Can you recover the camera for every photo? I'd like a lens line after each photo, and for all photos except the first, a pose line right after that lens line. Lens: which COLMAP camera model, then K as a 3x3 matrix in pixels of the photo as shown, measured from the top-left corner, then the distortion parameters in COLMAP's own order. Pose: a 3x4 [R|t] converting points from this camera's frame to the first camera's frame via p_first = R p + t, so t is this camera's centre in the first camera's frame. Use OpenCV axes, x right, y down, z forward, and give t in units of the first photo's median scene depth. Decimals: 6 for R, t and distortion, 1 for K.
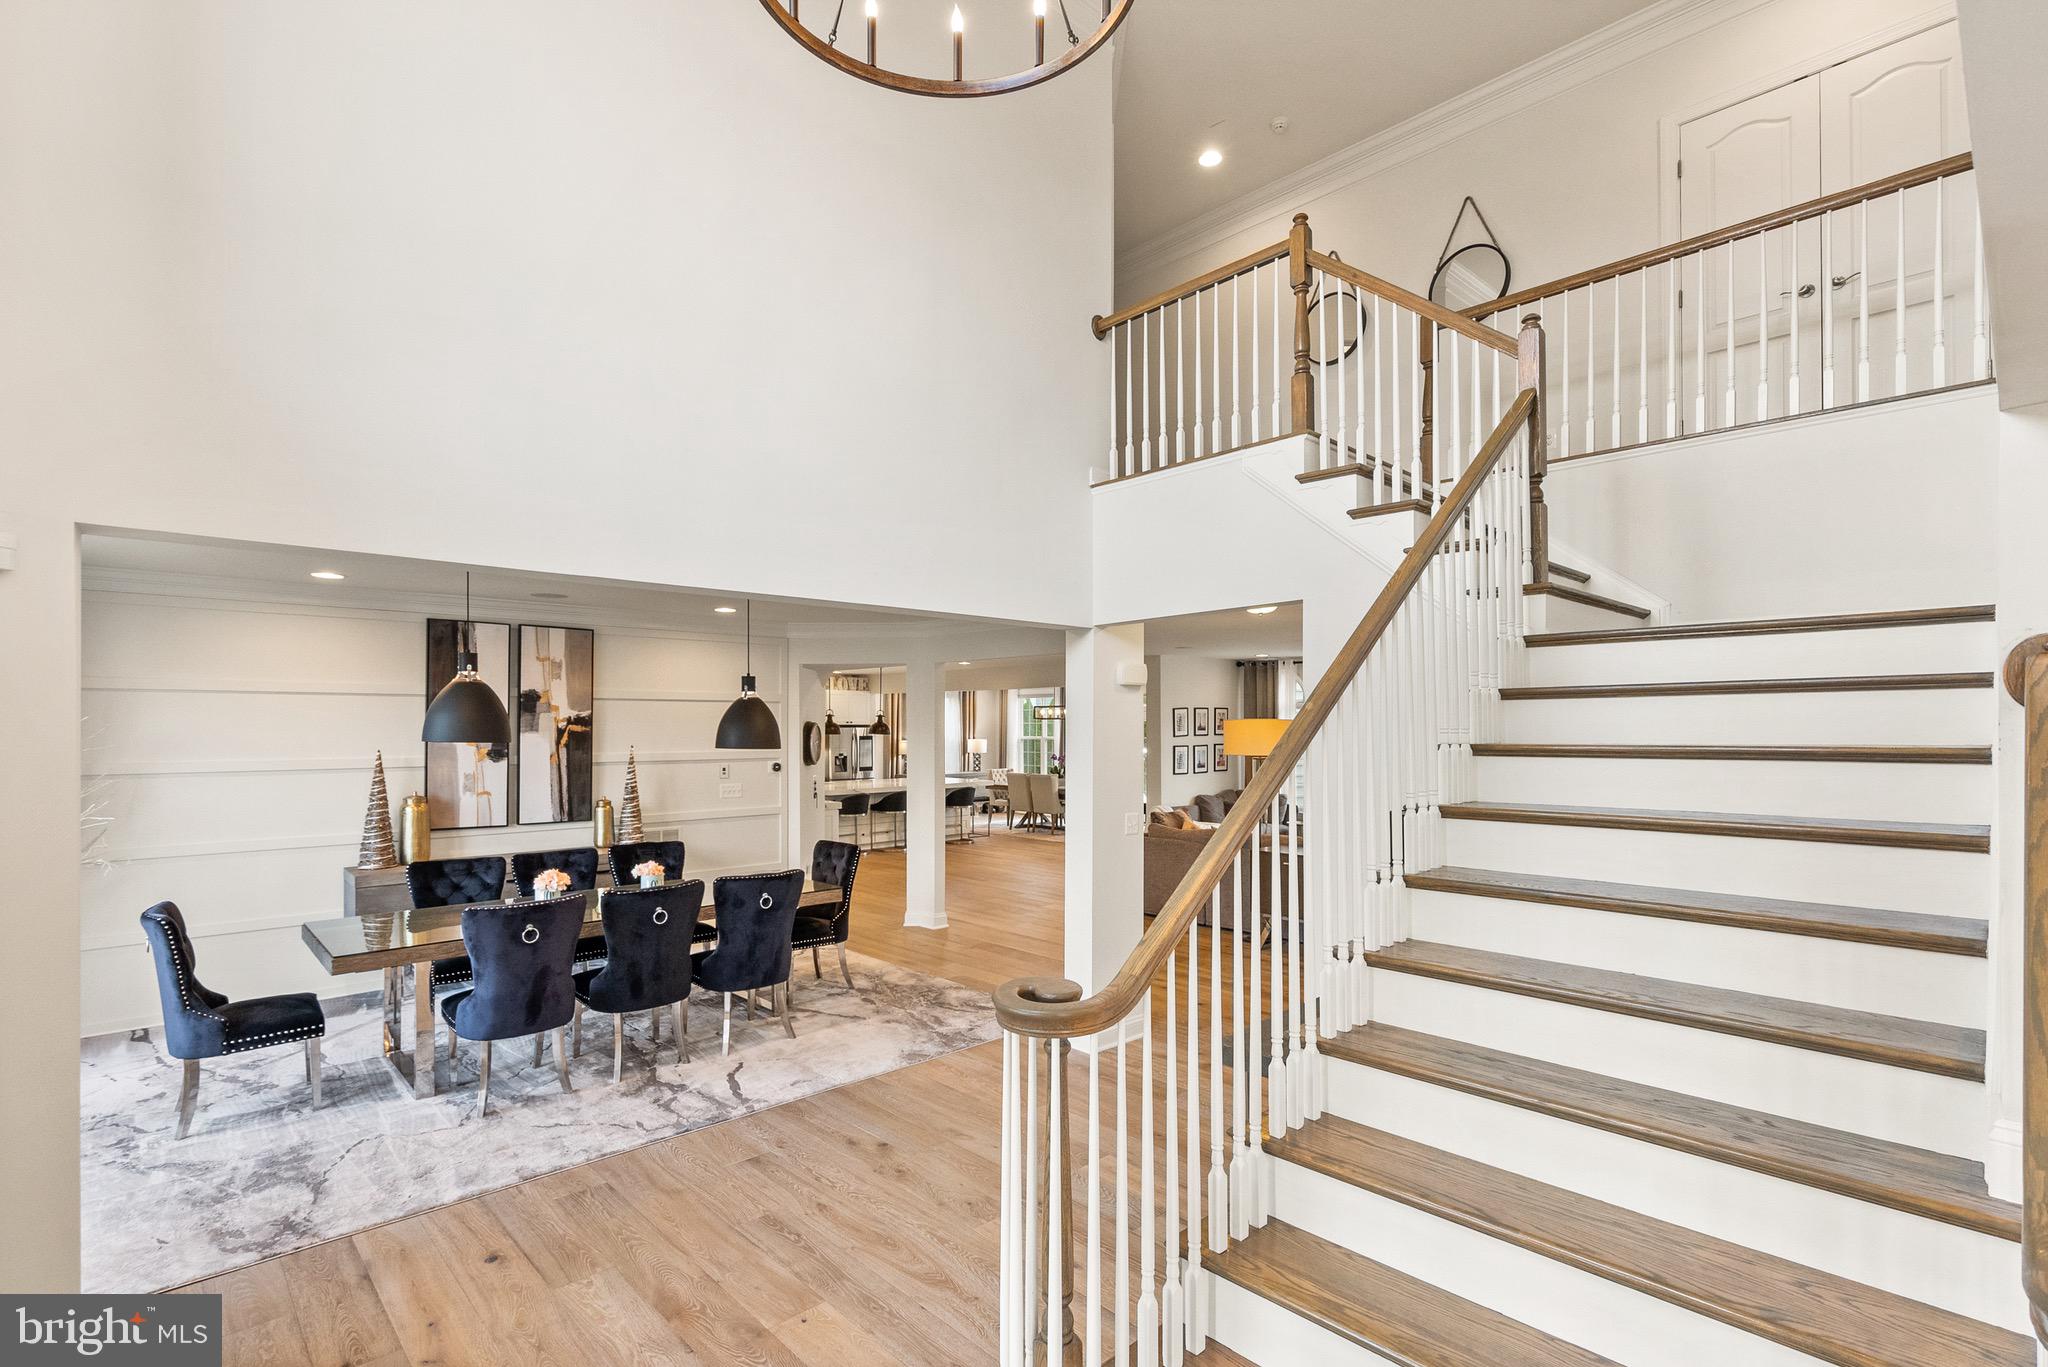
lens RADIAL K [[944.0, 0, 1022.7], [0, 944.0, 748.5], [0, 0, 1]] dist [-0.008230, 0.005912]
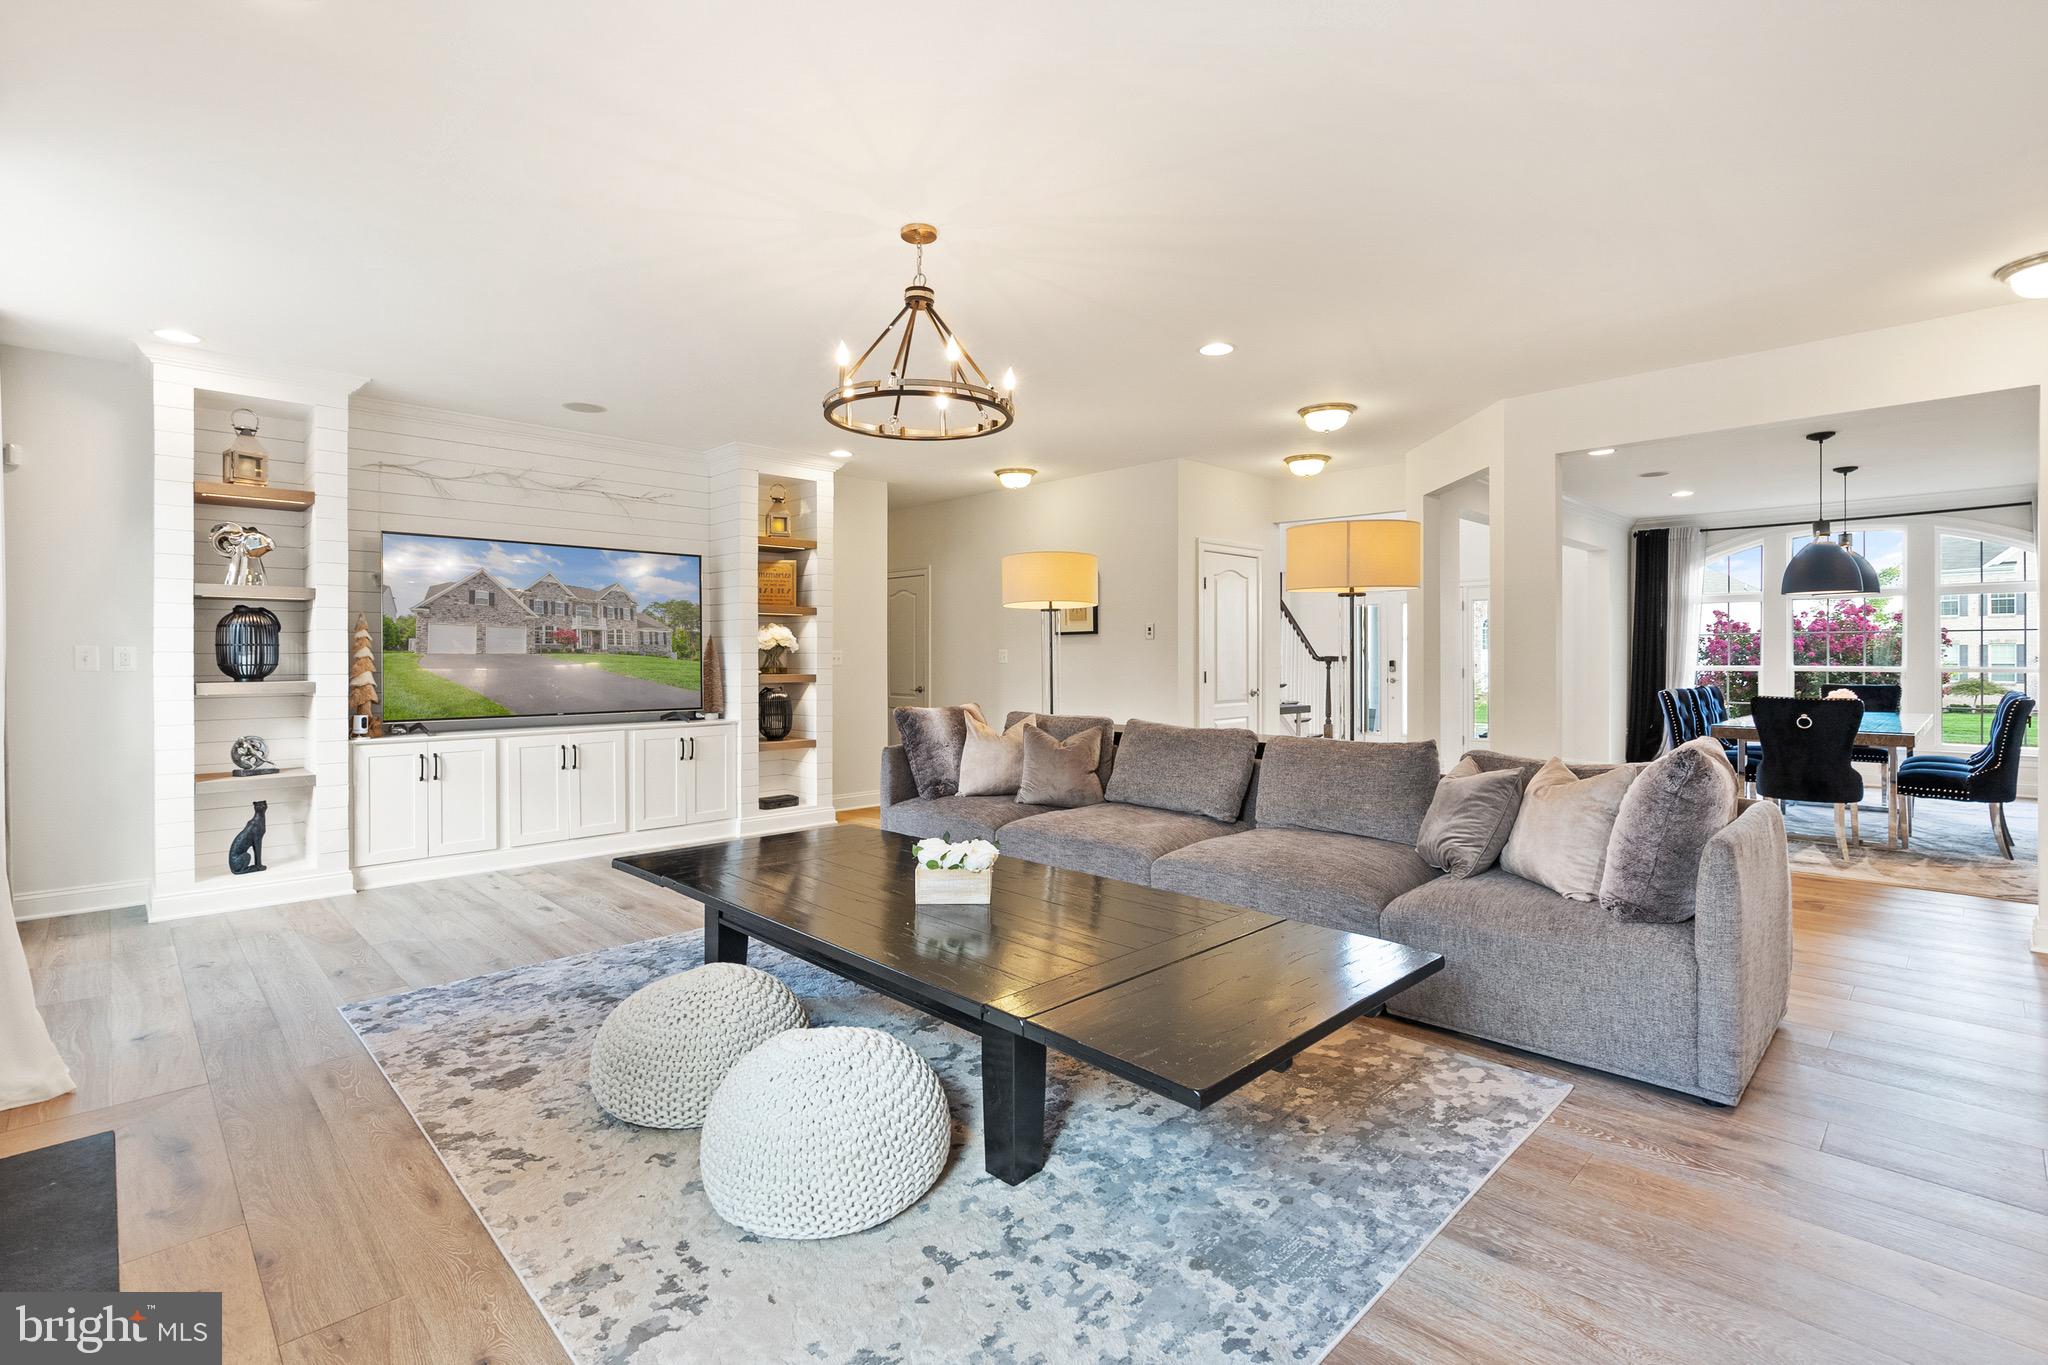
lens RADIAL K [[944.0, 0, 1020.1], [0, 944.0, 663.5], [0, 0, 1]] dist [-0.008230, 0.005912]
pose [[-0.999901, 0.002955, -0.013736, 0.689601], [0.002521, 0.999501, 0.031482, 0.050403], [0.013822, 0.031445, -0.999410, 2.358984]]
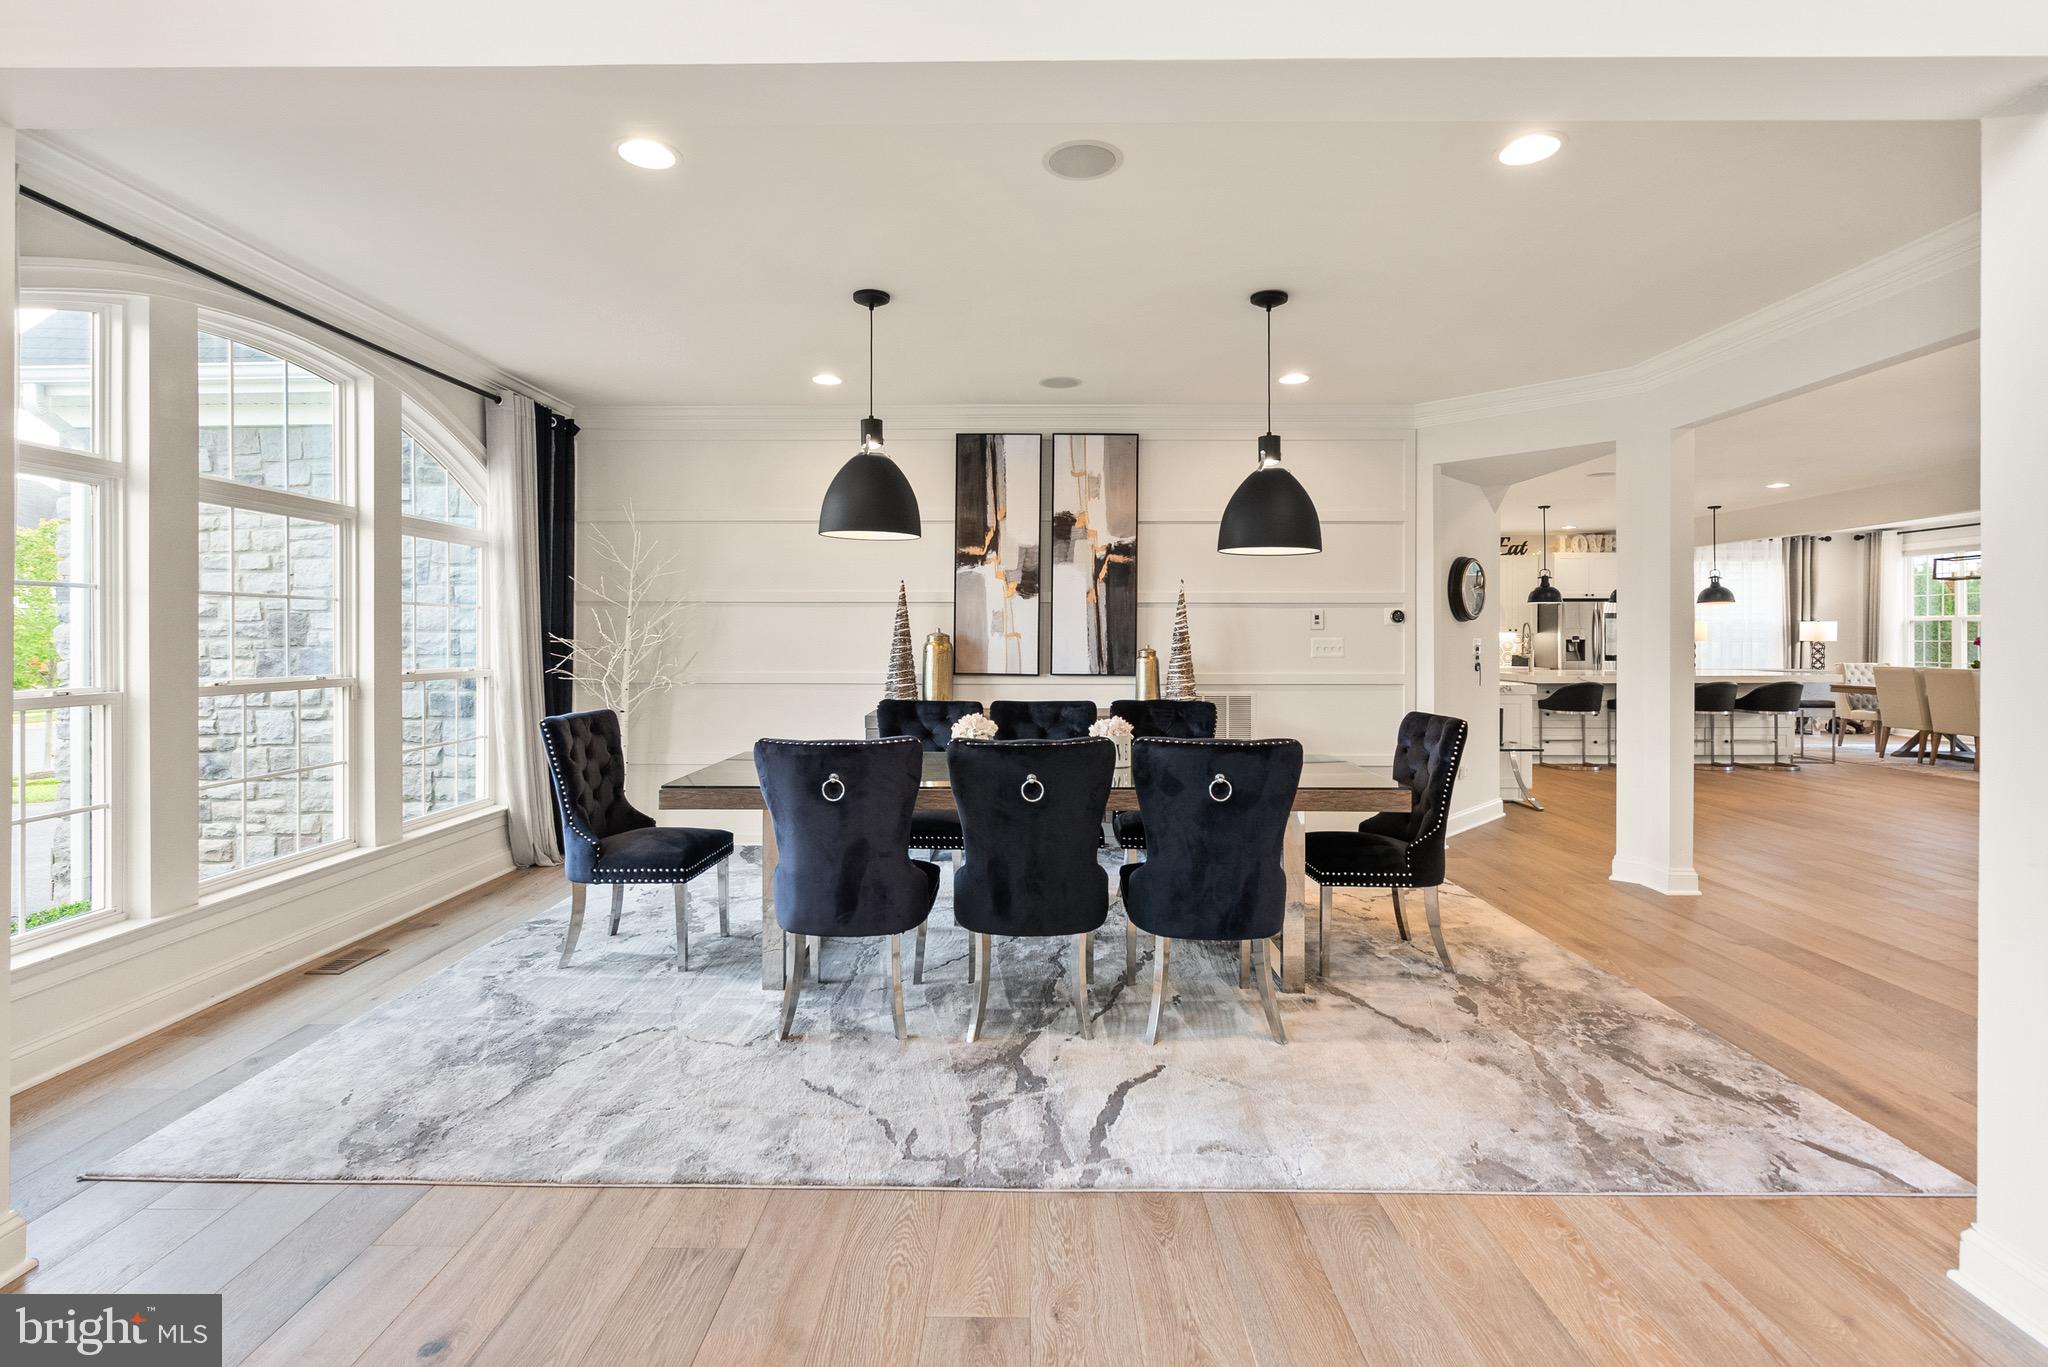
lens RADIAL K [[944.0, 0, 1016.4], [0, 944.0, 637.0], [0, 0, 1]] dist [-0.008230, 0.005912]
pose [[0.716690, 0.000517, -0.697392, 0.032549], [-0.017401, 0.999702, -0.017141, 0.083915], [0.697175, 0.024420, 0.716485, 0.509750]]
